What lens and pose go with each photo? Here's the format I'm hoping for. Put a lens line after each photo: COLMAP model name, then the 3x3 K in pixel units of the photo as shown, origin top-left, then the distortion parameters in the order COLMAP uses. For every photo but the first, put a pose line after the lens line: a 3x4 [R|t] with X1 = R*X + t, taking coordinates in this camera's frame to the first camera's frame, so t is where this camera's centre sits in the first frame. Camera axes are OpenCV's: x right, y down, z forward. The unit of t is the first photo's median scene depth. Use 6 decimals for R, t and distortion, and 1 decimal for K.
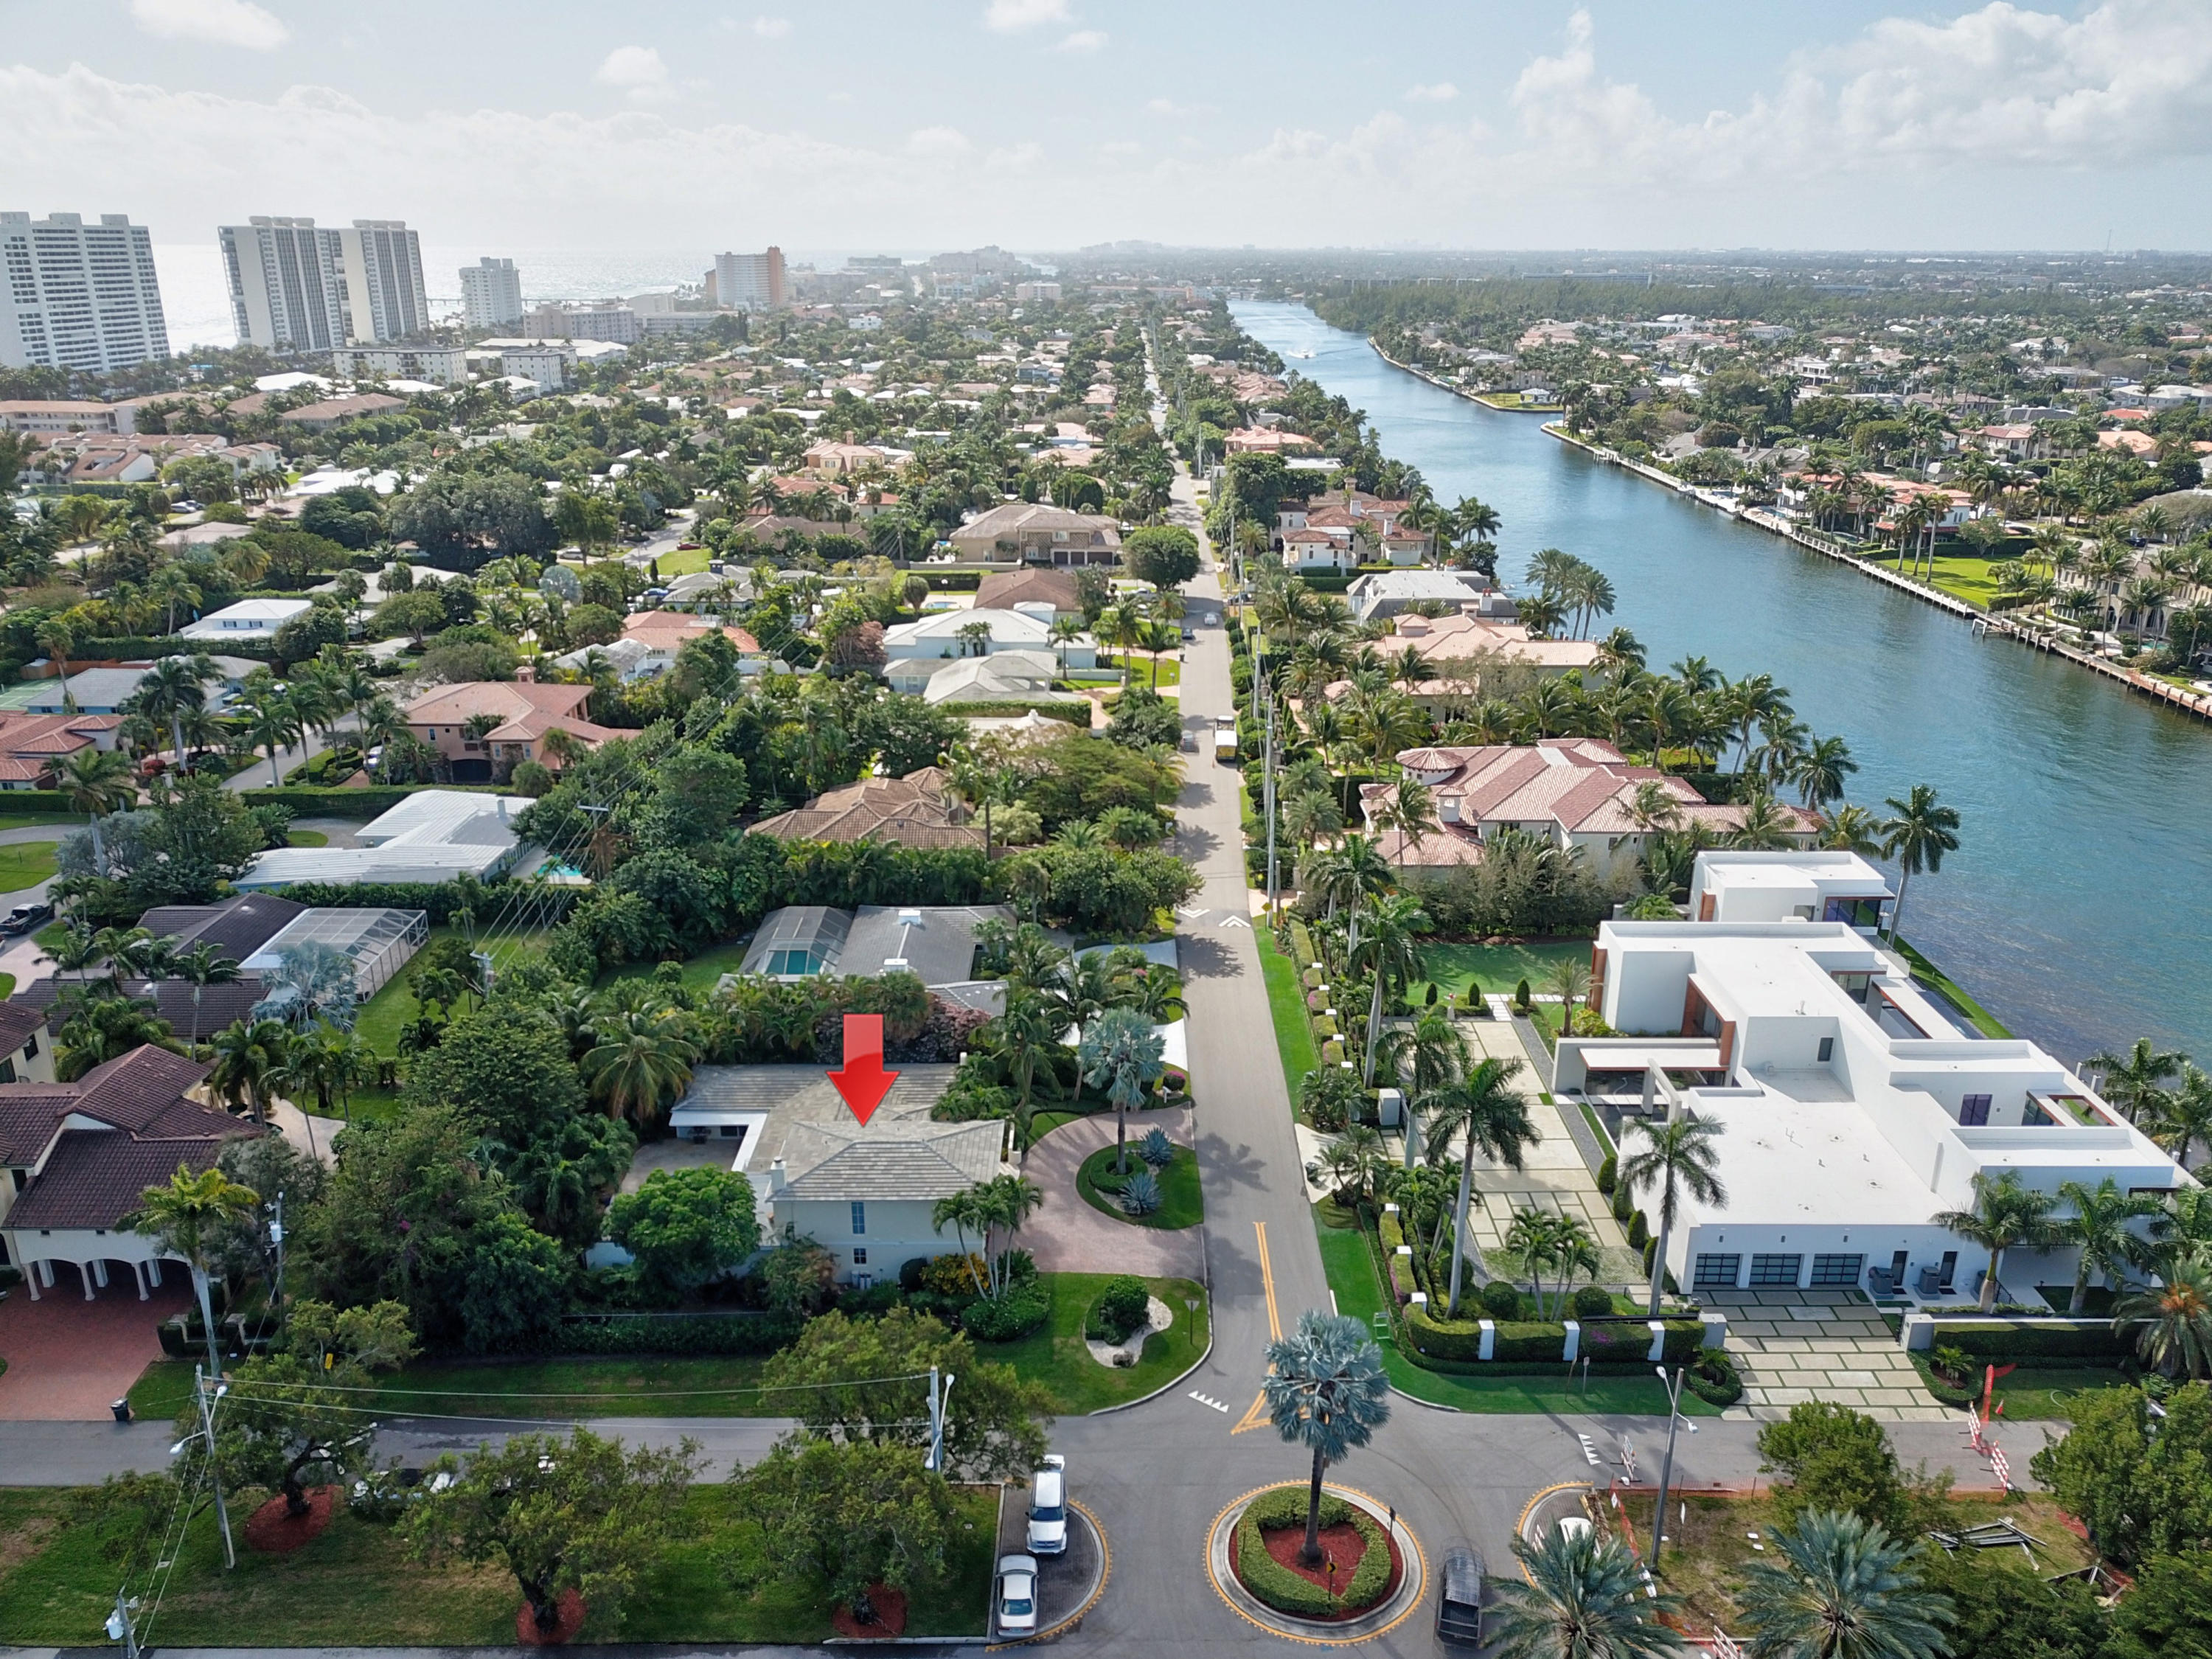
lens RADIAL K [[1728.1, 0, 1106.0], [0, 1728.1, 829.5], [0, 0, 1]] dist [0.014091, -0.006669]
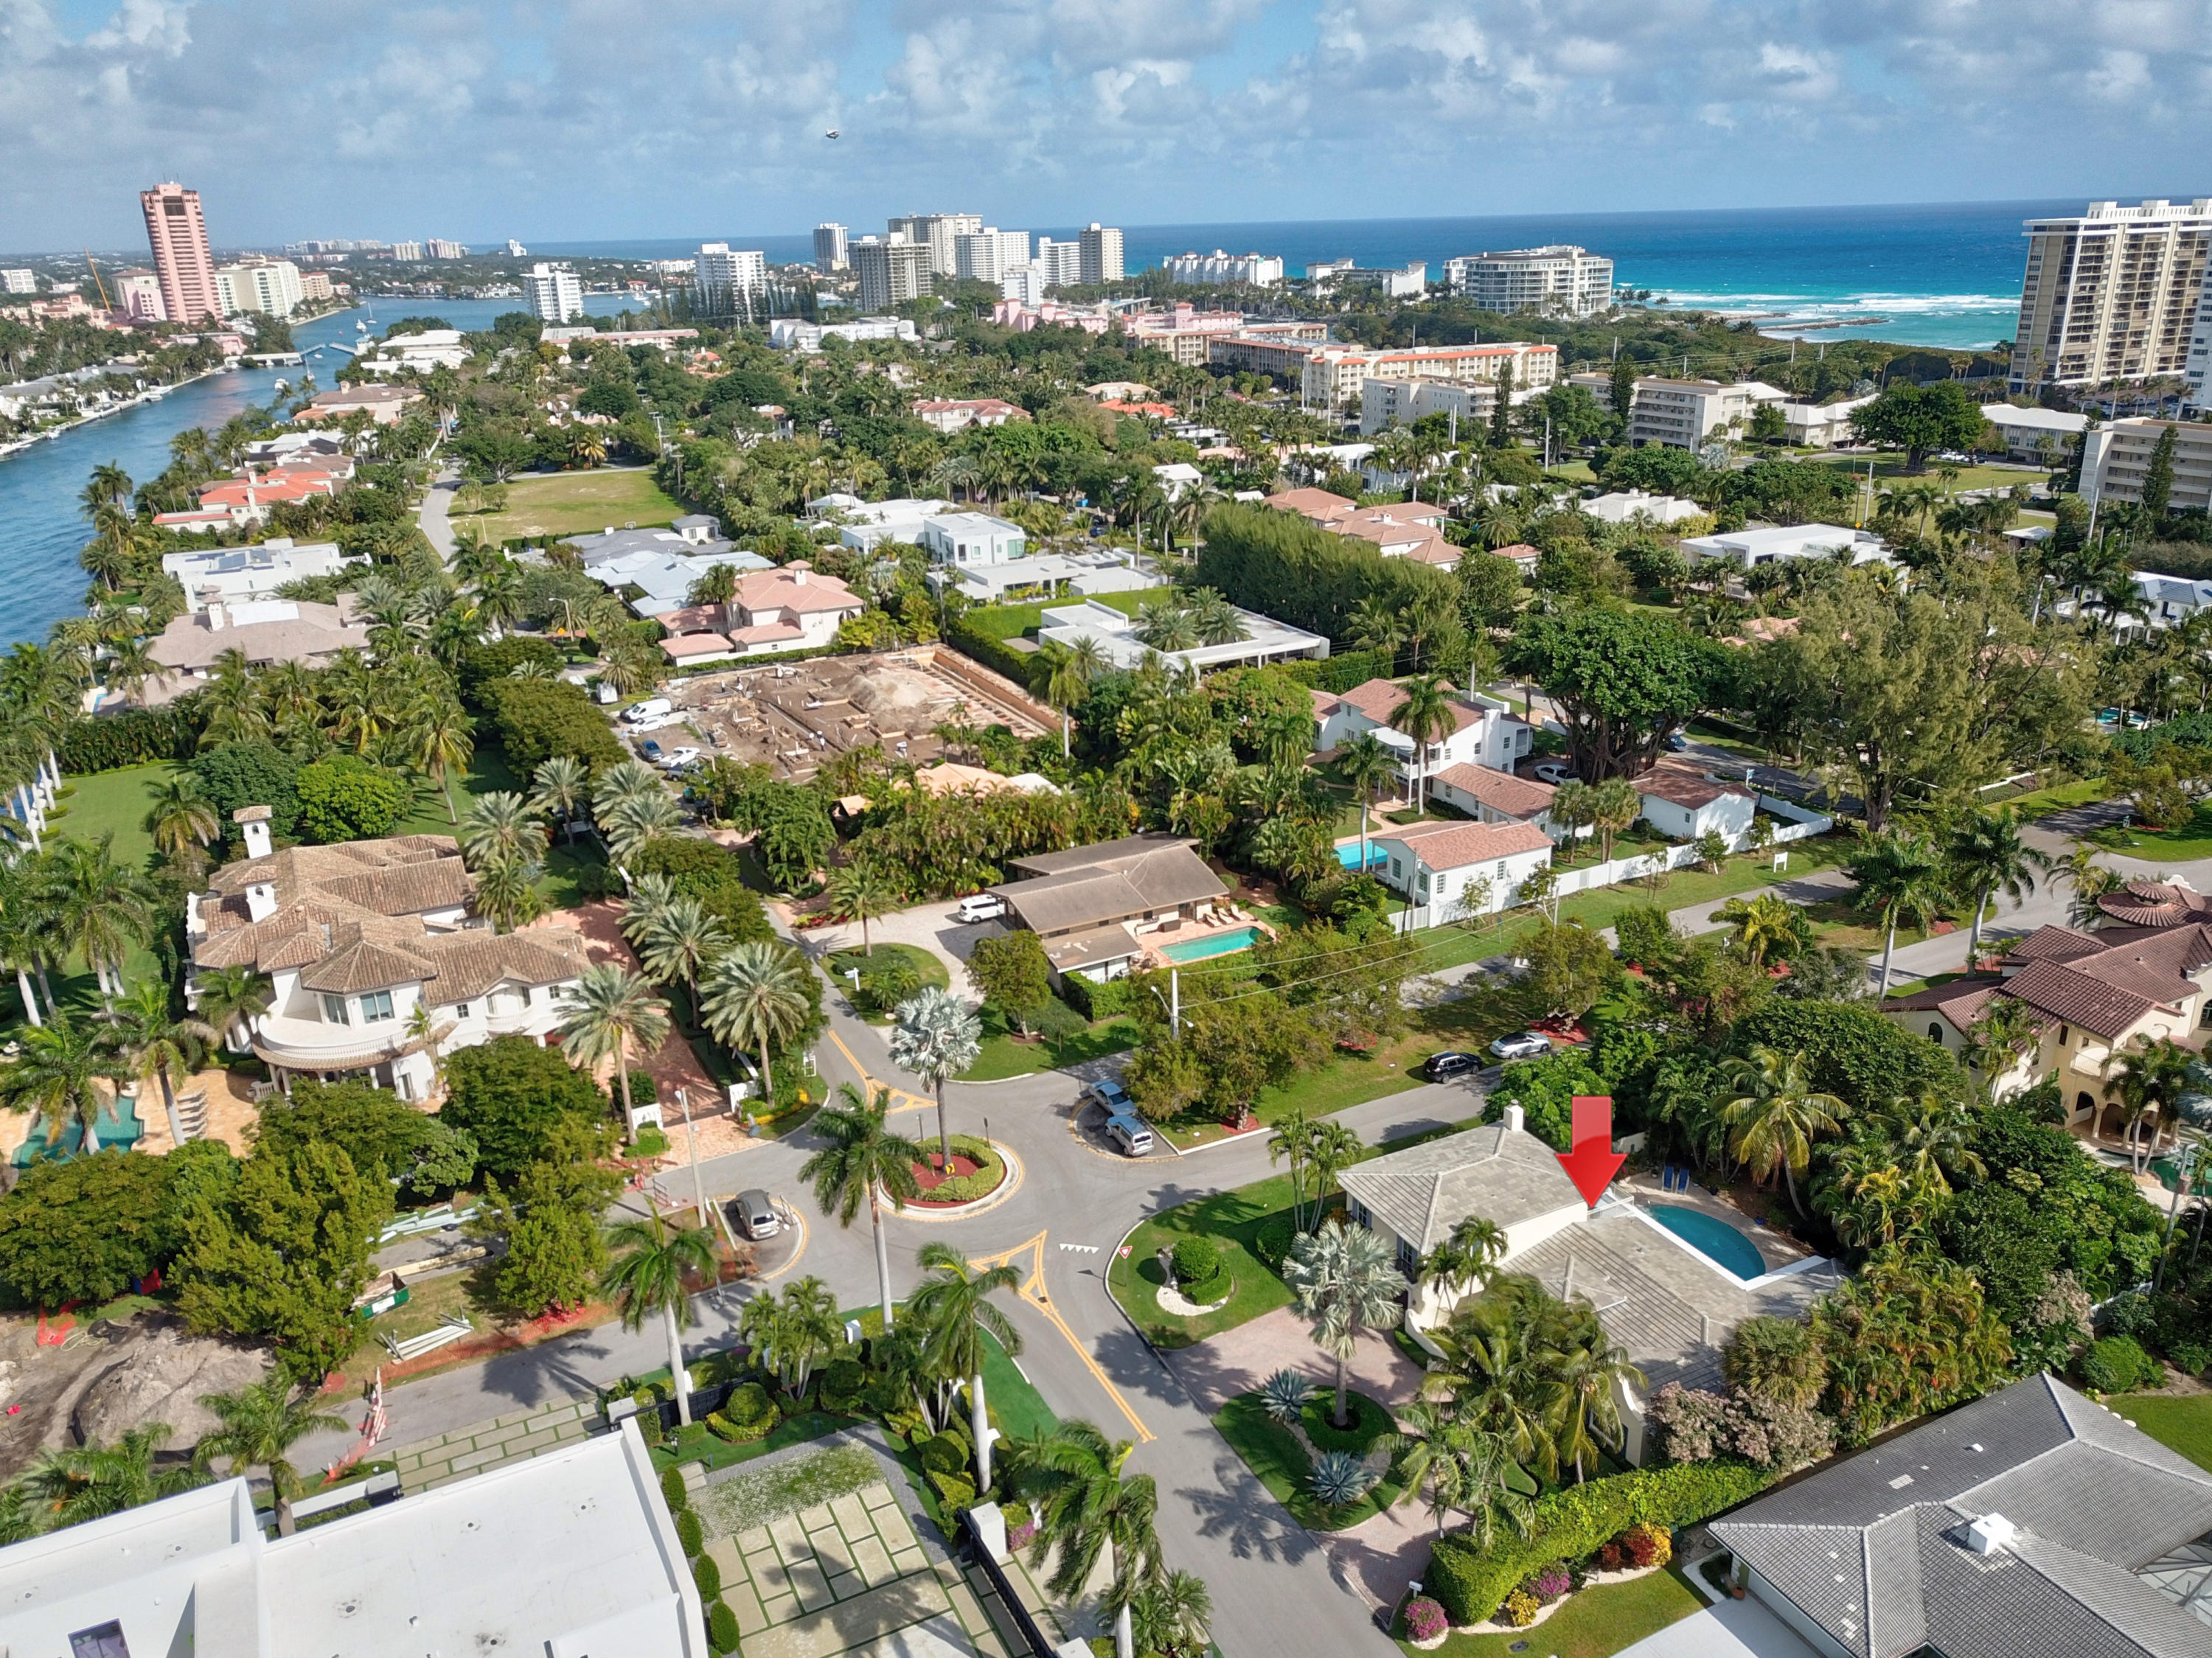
lens RADIAL K [[1694.3, 0, 1120.8], [0, 1694.3, 834.1], [0, 0, 1]] dist [0.006152, 0.009280]
pose [[-0.894522, 0.178152, -0.409990, 0.160678], [-0.116478, 0.792585, 0.598534, -0.207649], [0.431581, 0.583156, -0.688234, 0.572748]]
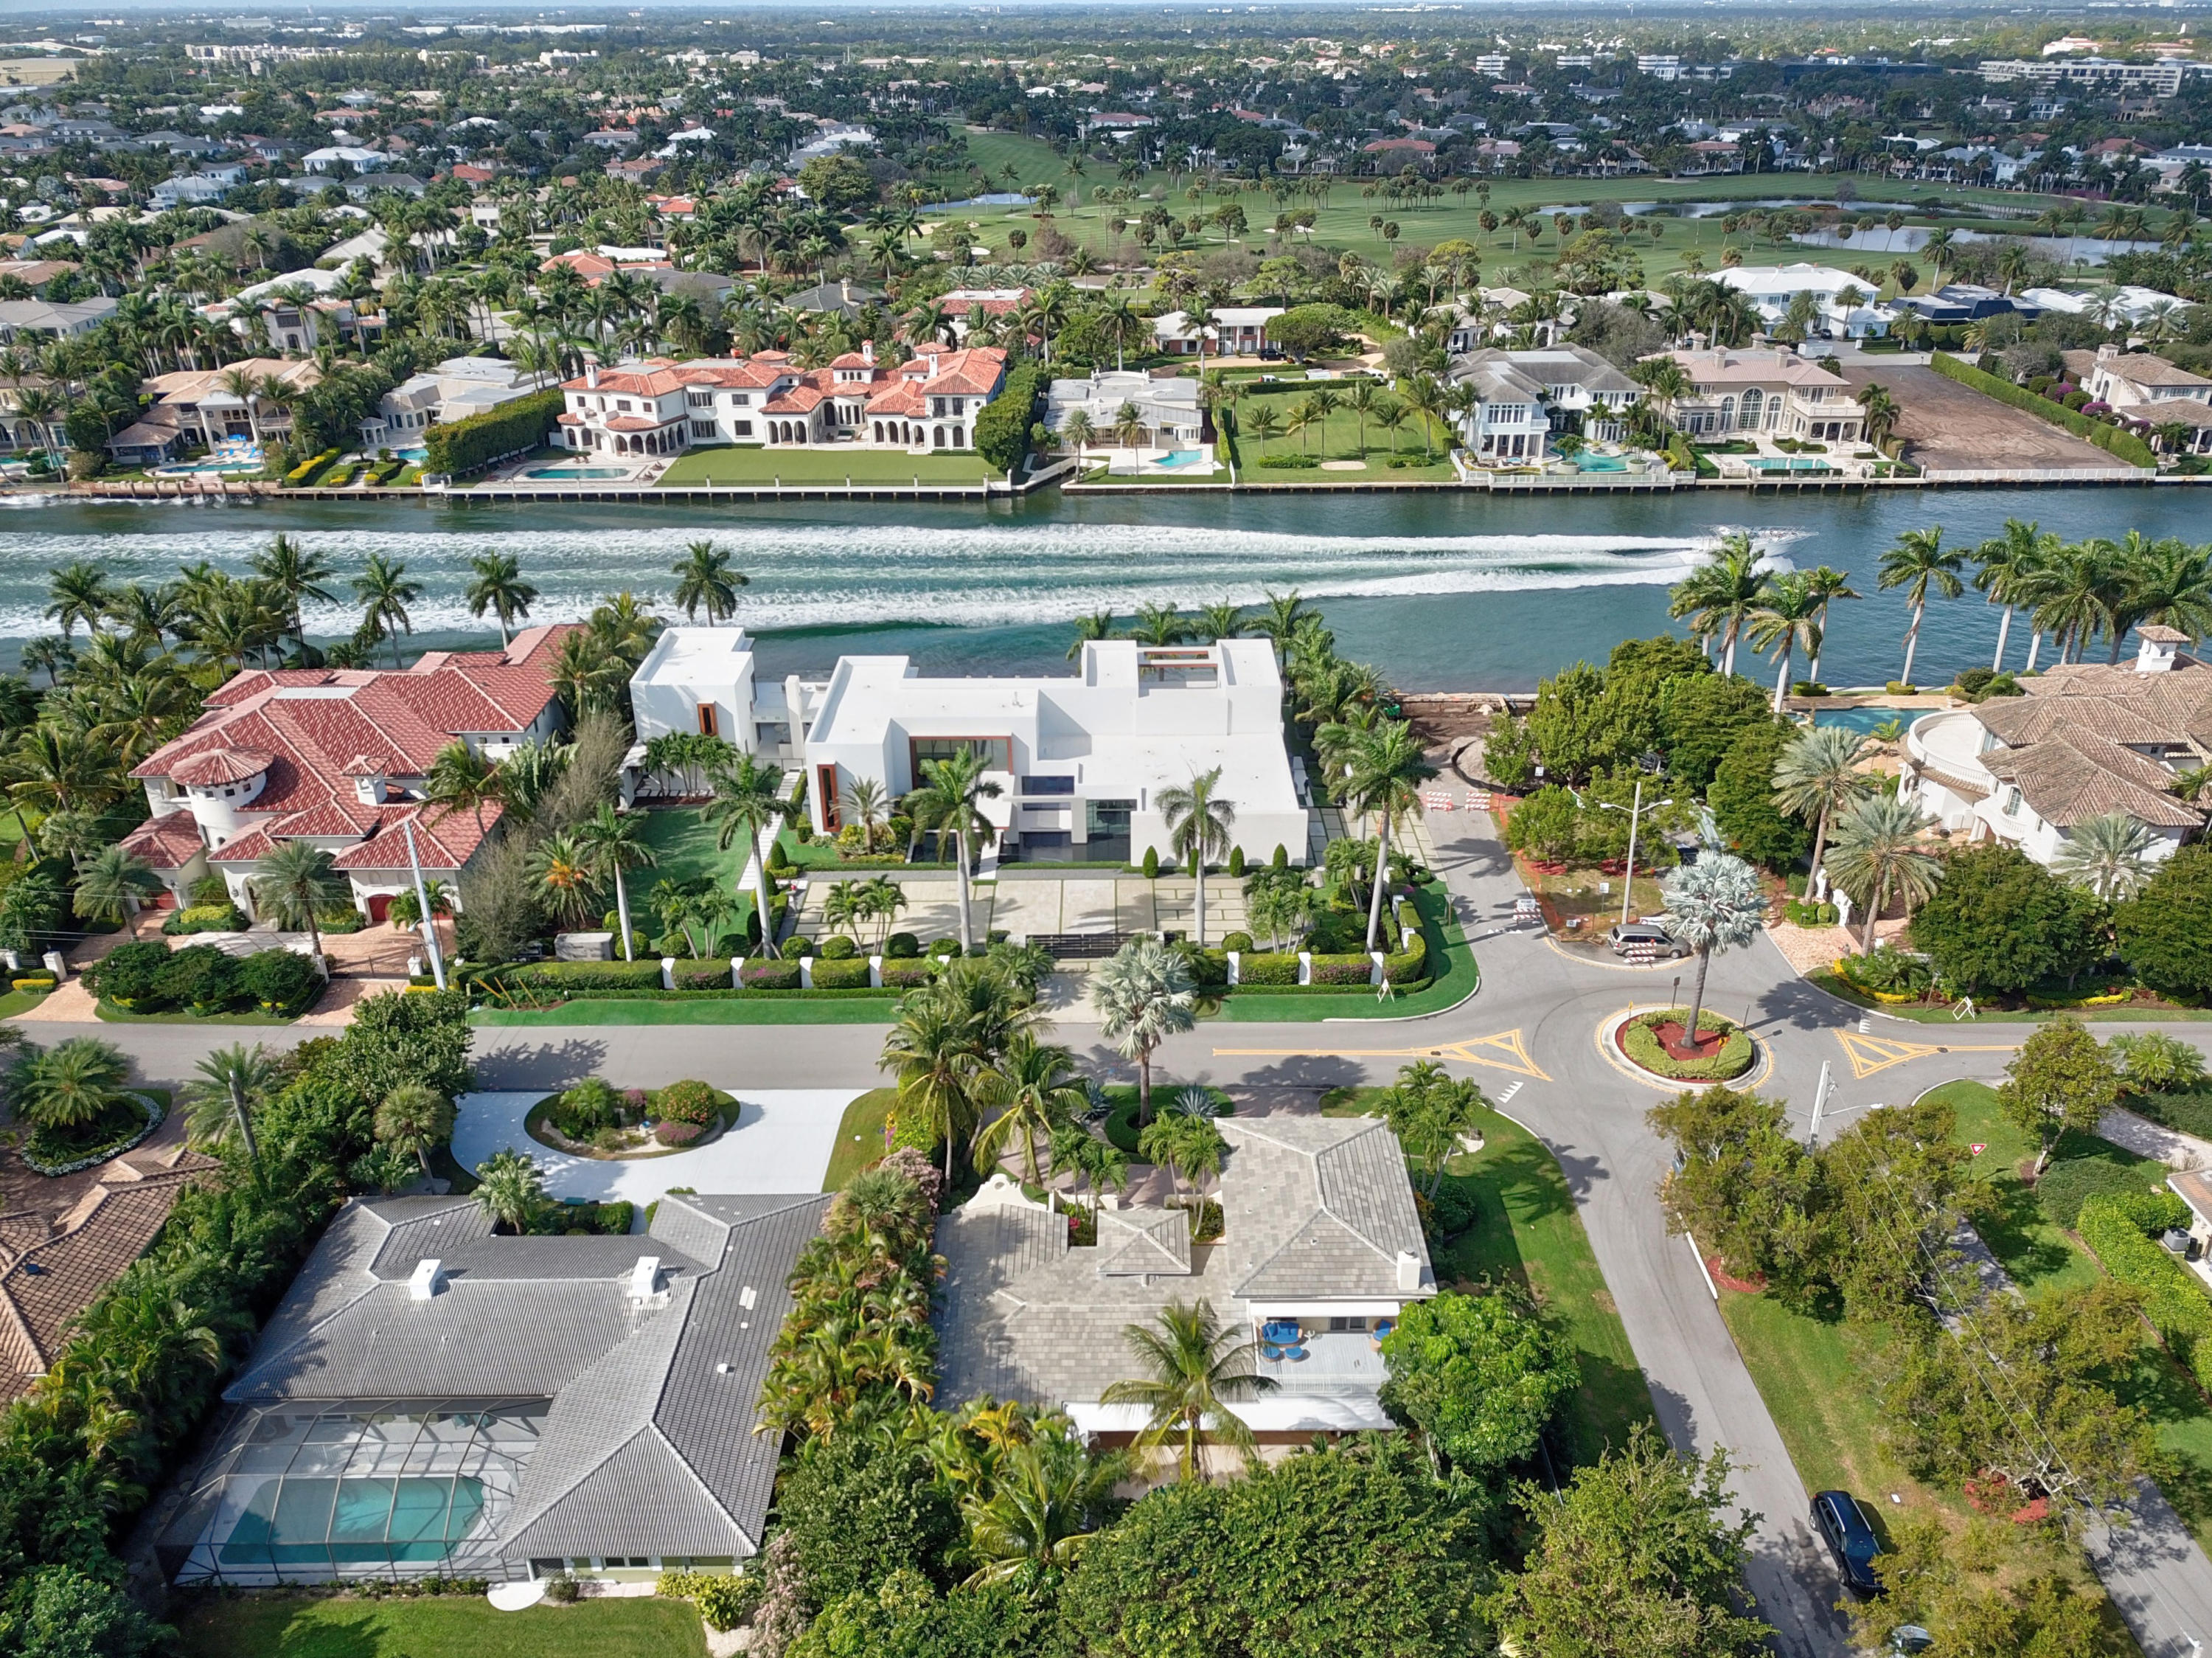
lens RADIAL K [[1694.9, 0, 1119.8], [0, 1694.9, 831.4], [0, 0, 1]] dist [0.009508, 0.000296]
pose [[0.001153, -0.450125, 0.892965, -0.299856], [0.327114, 0.844009, 0.425024, -0.130620], [-0.944984, 0.291612, 0.148216, 0.357275]]
